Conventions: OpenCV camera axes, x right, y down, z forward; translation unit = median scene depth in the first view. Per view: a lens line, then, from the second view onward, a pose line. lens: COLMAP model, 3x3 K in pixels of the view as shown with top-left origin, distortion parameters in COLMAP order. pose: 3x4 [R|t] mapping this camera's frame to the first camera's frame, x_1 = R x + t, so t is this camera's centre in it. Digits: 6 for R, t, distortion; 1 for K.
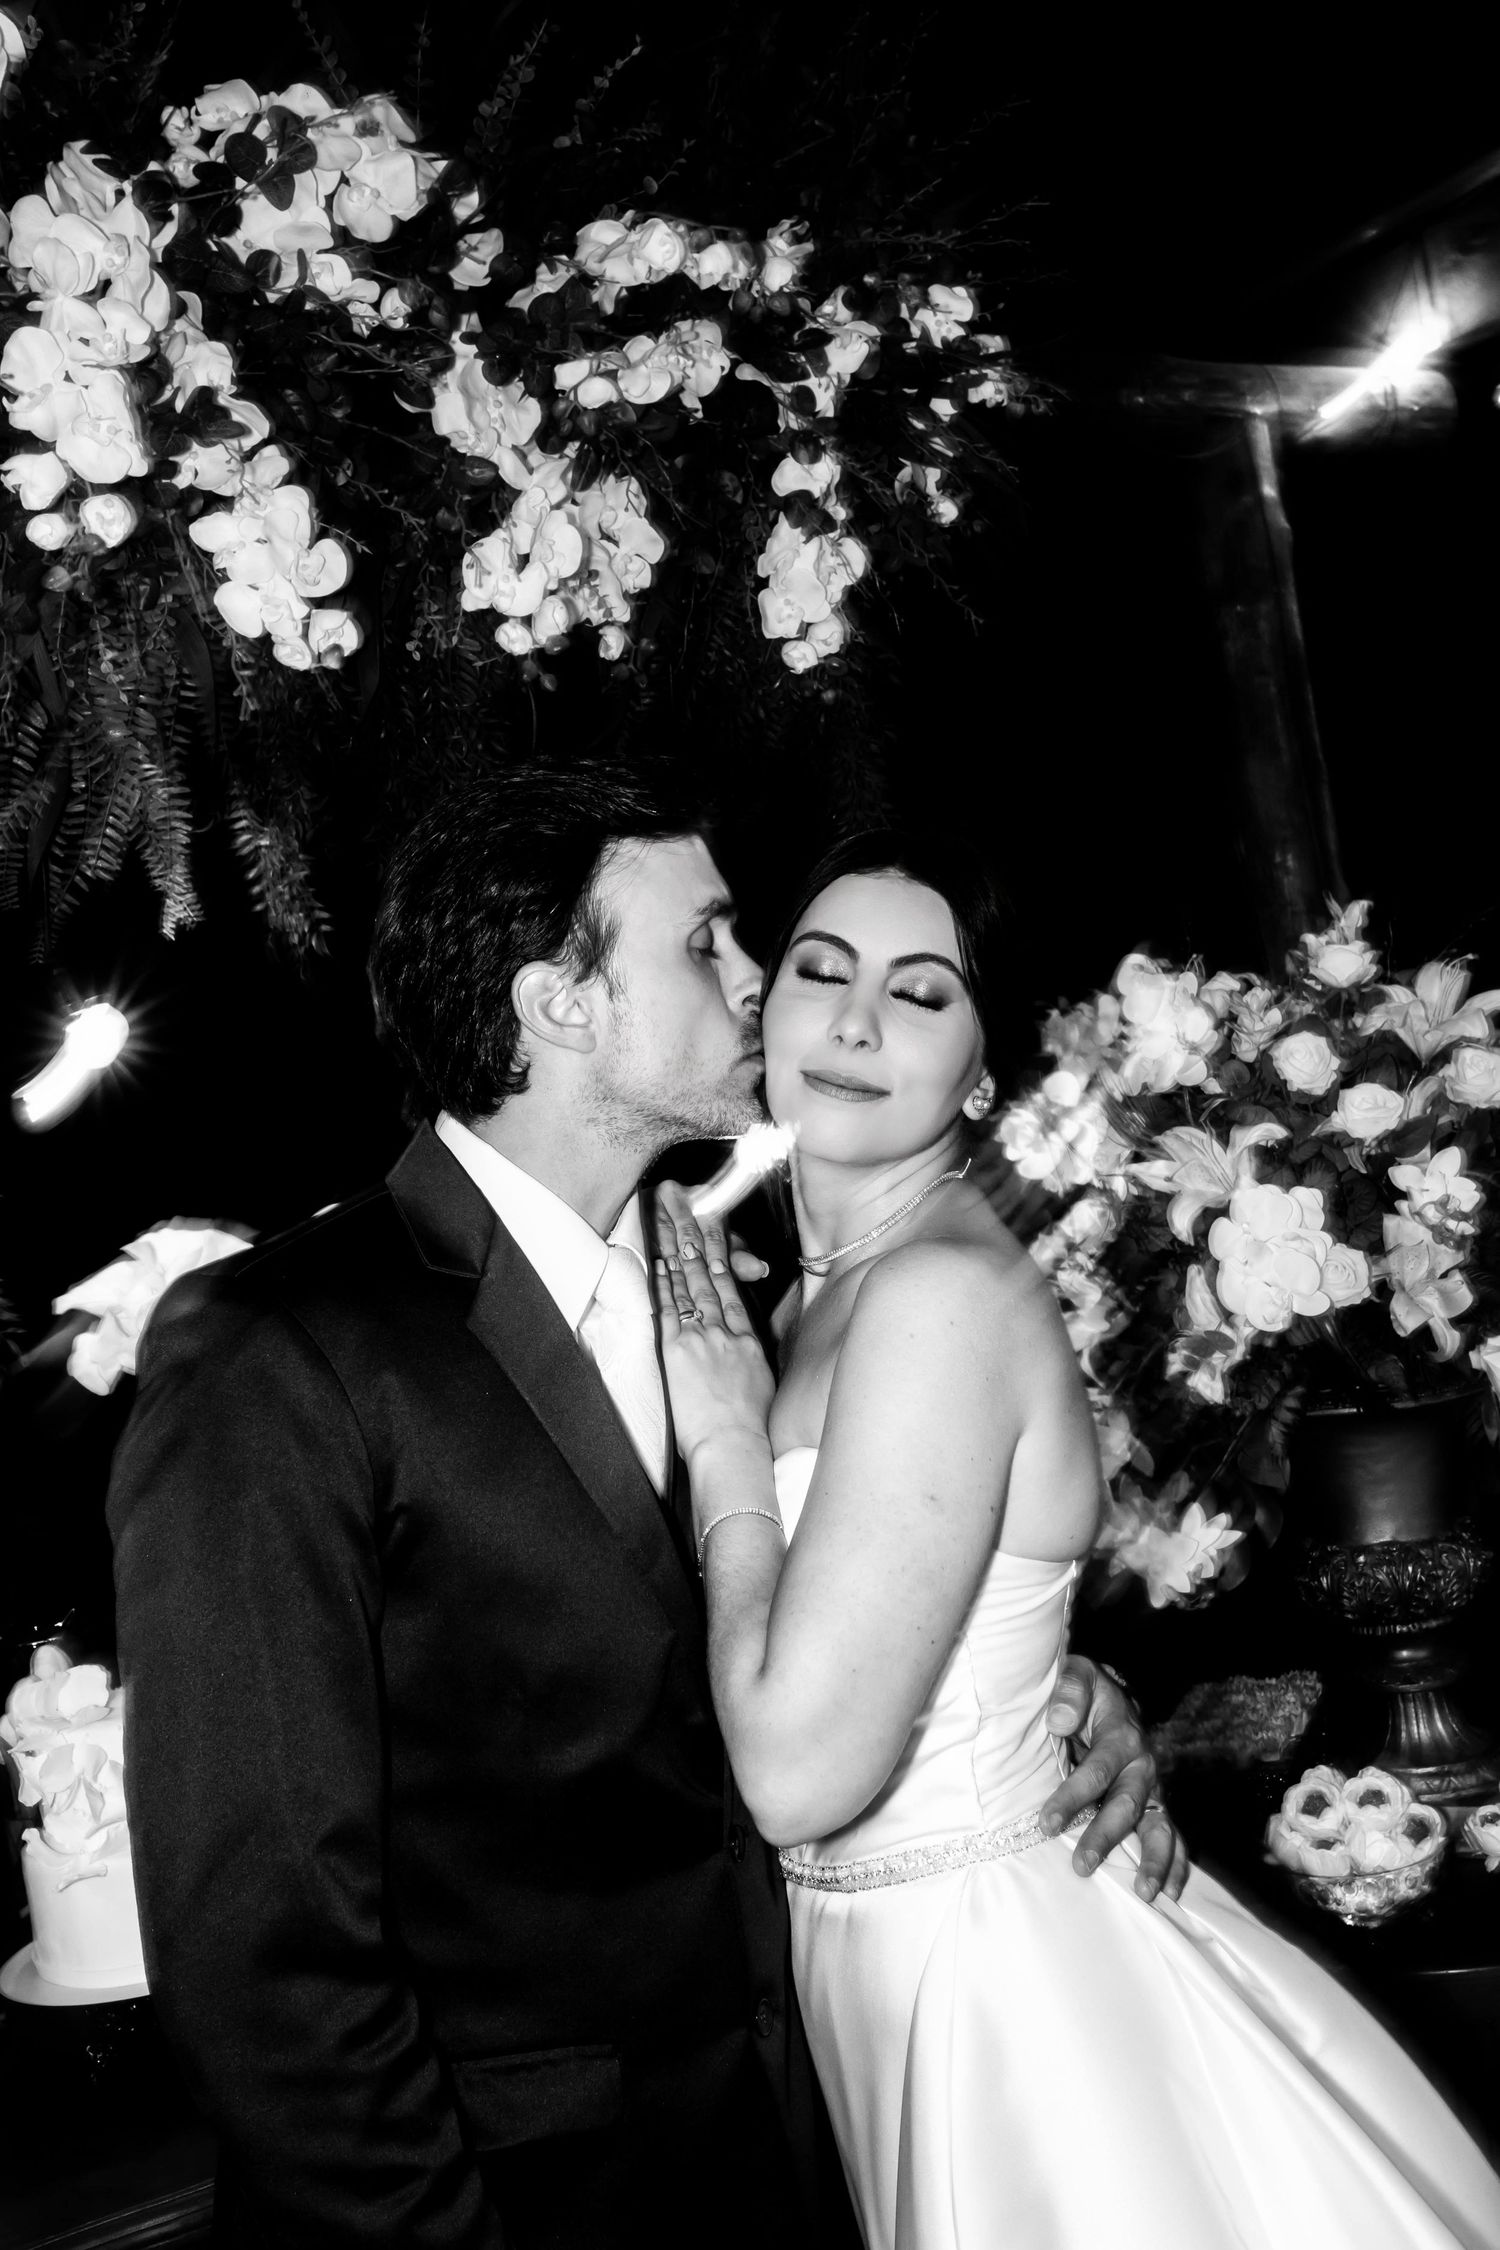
lens RADIAL K [[2231.0, 0, 778.4], [0, 2231.0, 1157.4], [0, 0, 1]] dist [0.004530, 0.003537]
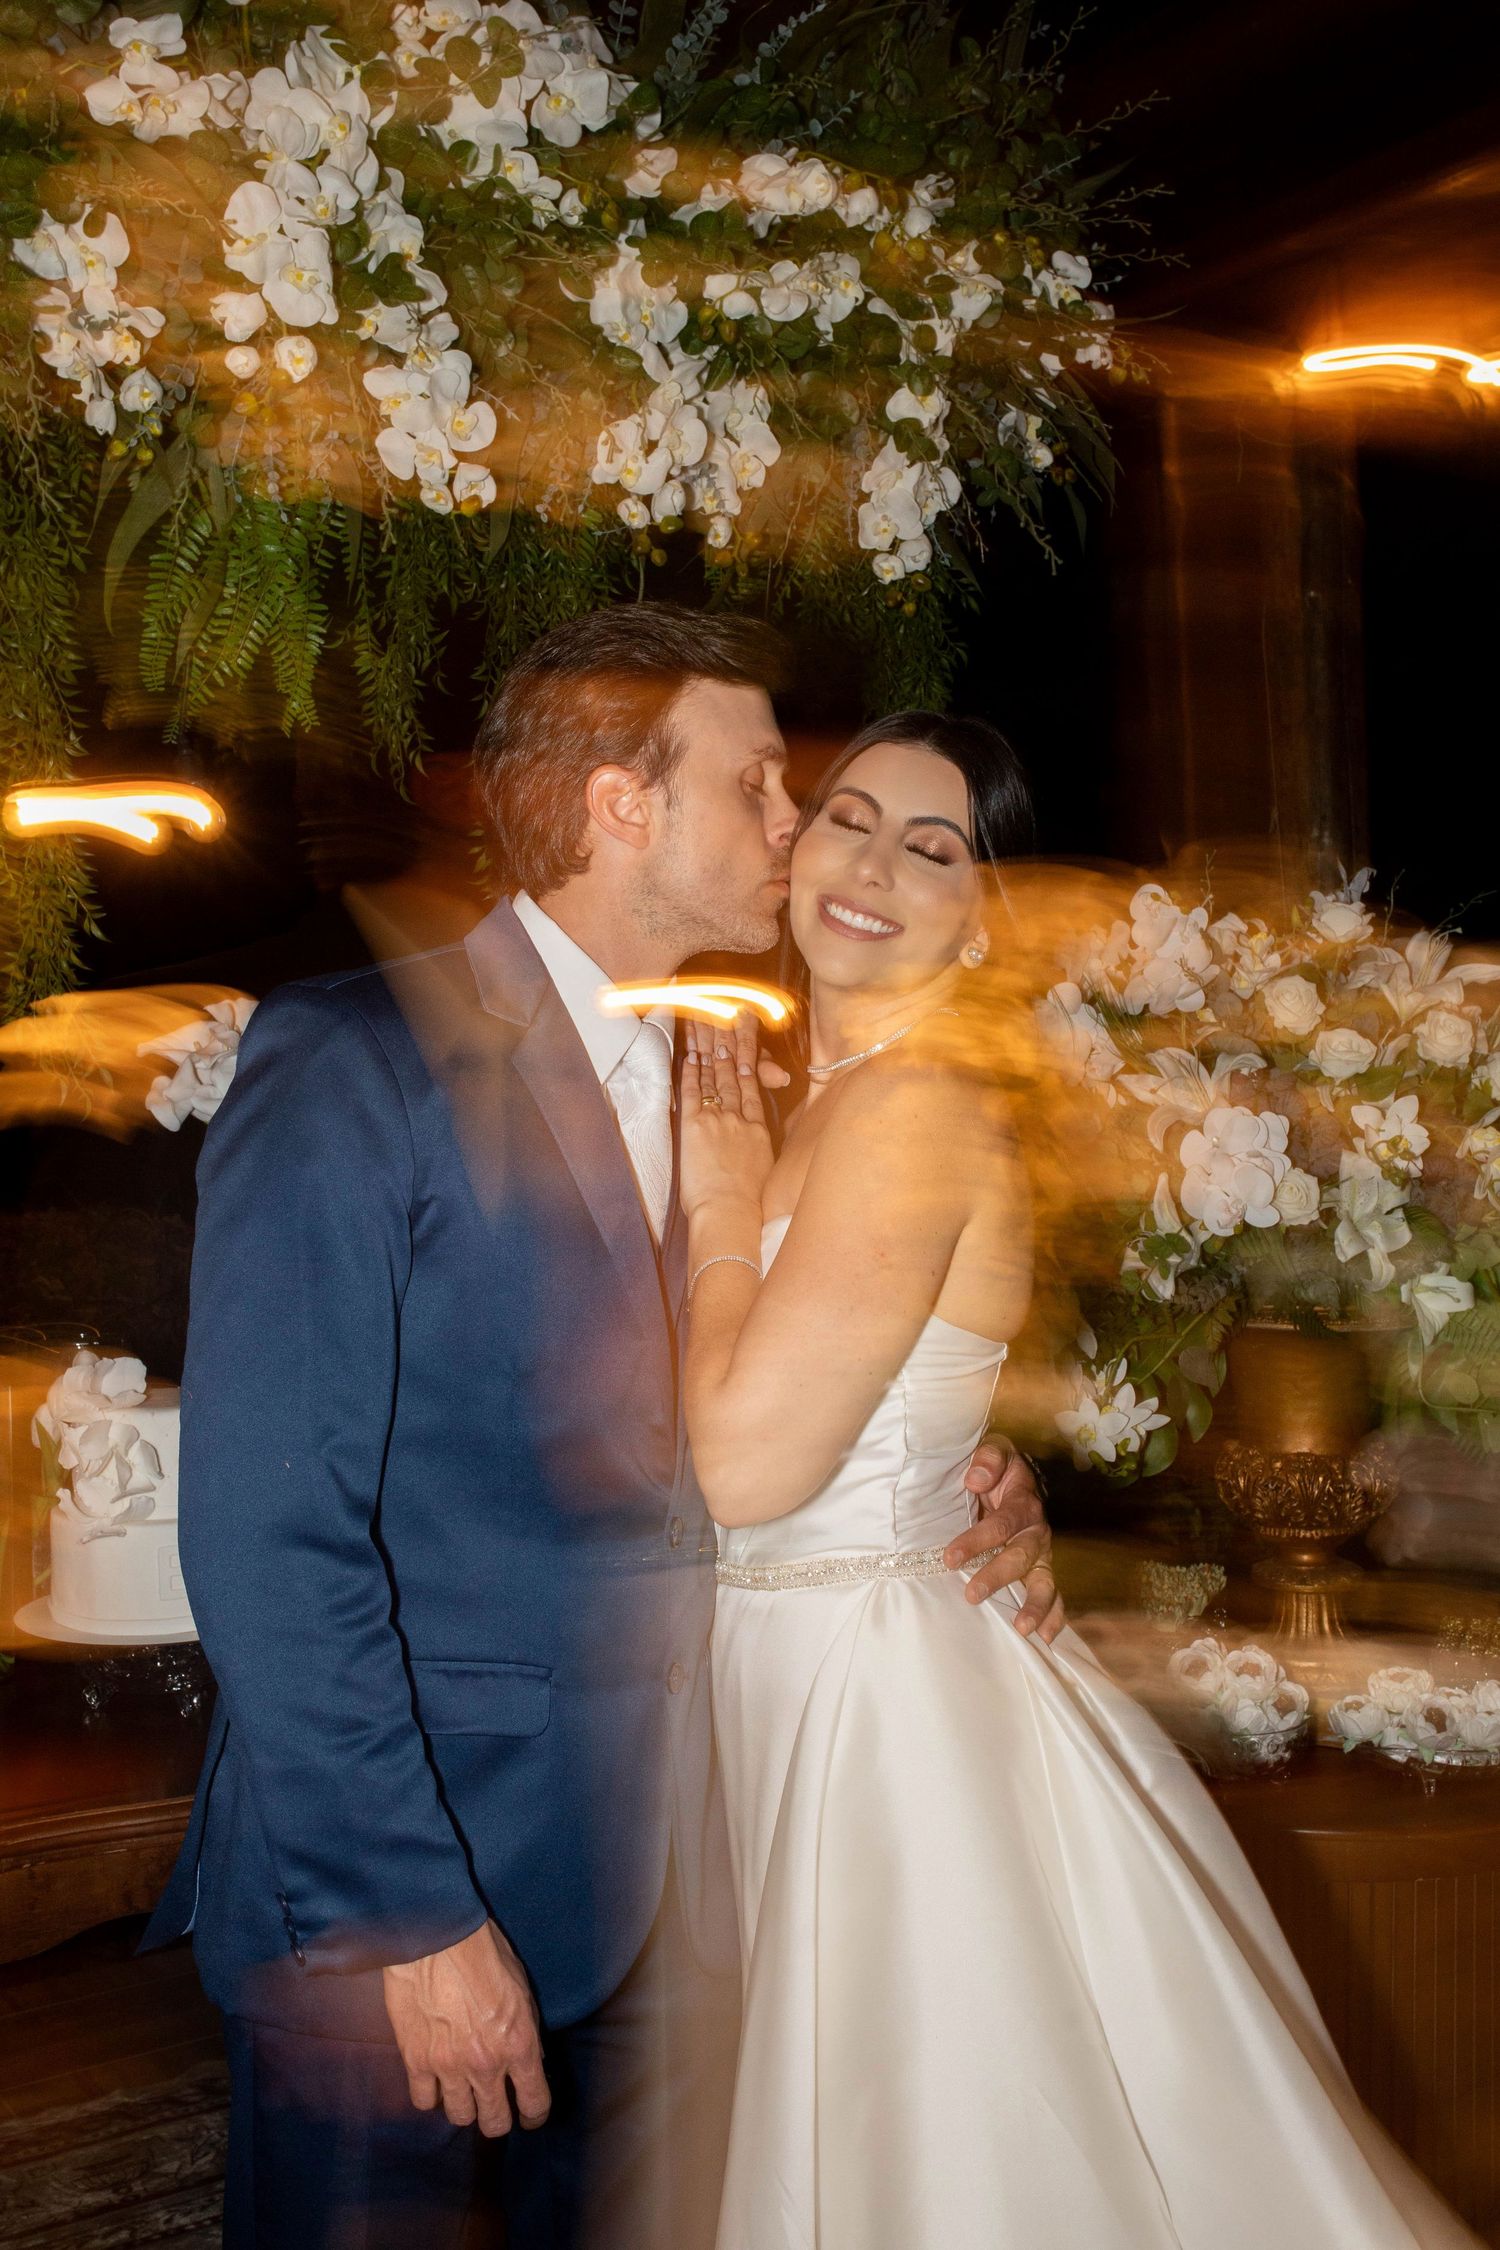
lens RADIAL K [[2299.7, 0, 750.0], [0, 2299.7, 1125.0], [0, 0, 1]] dist [-0.014729, -0.001464]
pose [[0.988465, 0.147906, -0.032577, 0.021162], [-0.147709, 0.988995, 0.008385, 0.050324], [0.033459, -0.003476, 0.999434, -0.142722]]
